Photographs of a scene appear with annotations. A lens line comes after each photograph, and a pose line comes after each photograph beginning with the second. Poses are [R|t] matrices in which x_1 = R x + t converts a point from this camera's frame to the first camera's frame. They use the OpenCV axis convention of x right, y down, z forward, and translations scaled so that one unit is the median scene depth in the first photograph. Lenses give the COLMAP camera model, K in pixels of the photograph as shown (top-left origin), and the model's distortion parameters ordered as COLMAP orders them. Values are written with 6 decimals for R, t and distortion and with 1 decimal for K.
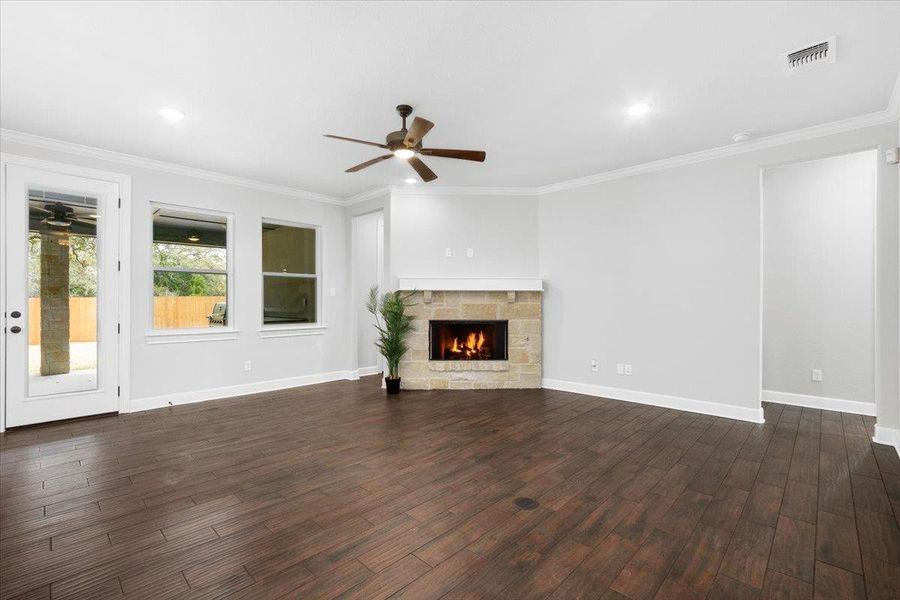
lens RADIAL K [[404.4, 0, 446.3], [0, 404.4, 301.8], [0, 0, 1]] dist [-0.016996, 0.000175]
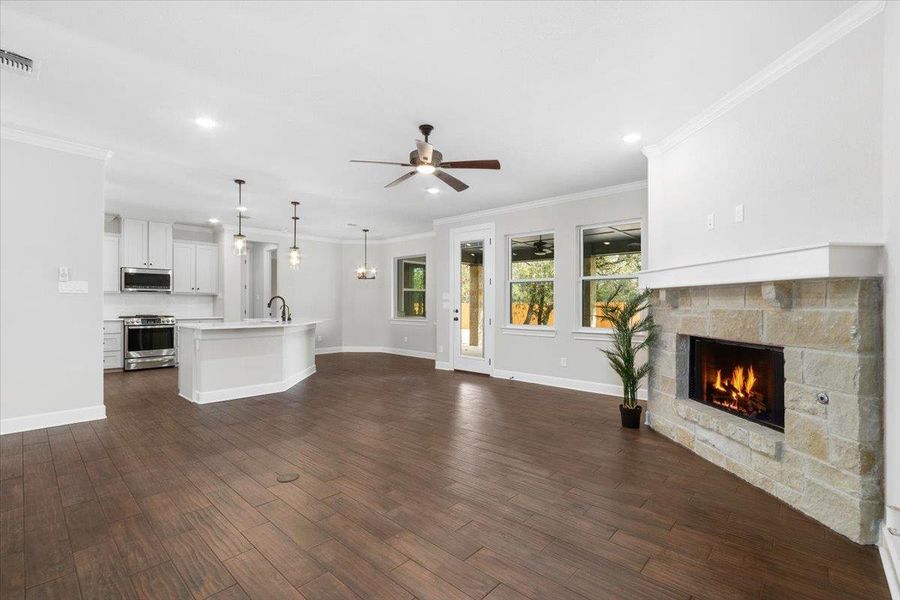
lens RADIAL K [[404.4, 0, 446.3], [0, 404.4, 301.8], [0, 0, 1]] dist [-0.016996, 0.000175]
pose [[0.015938, -0.005035, -0.999860, 0.595448], [-0.003428, 0.999981, -0.005090, -0.001524], [0.999867, 0.003509, 0.015920, 0.625384]]
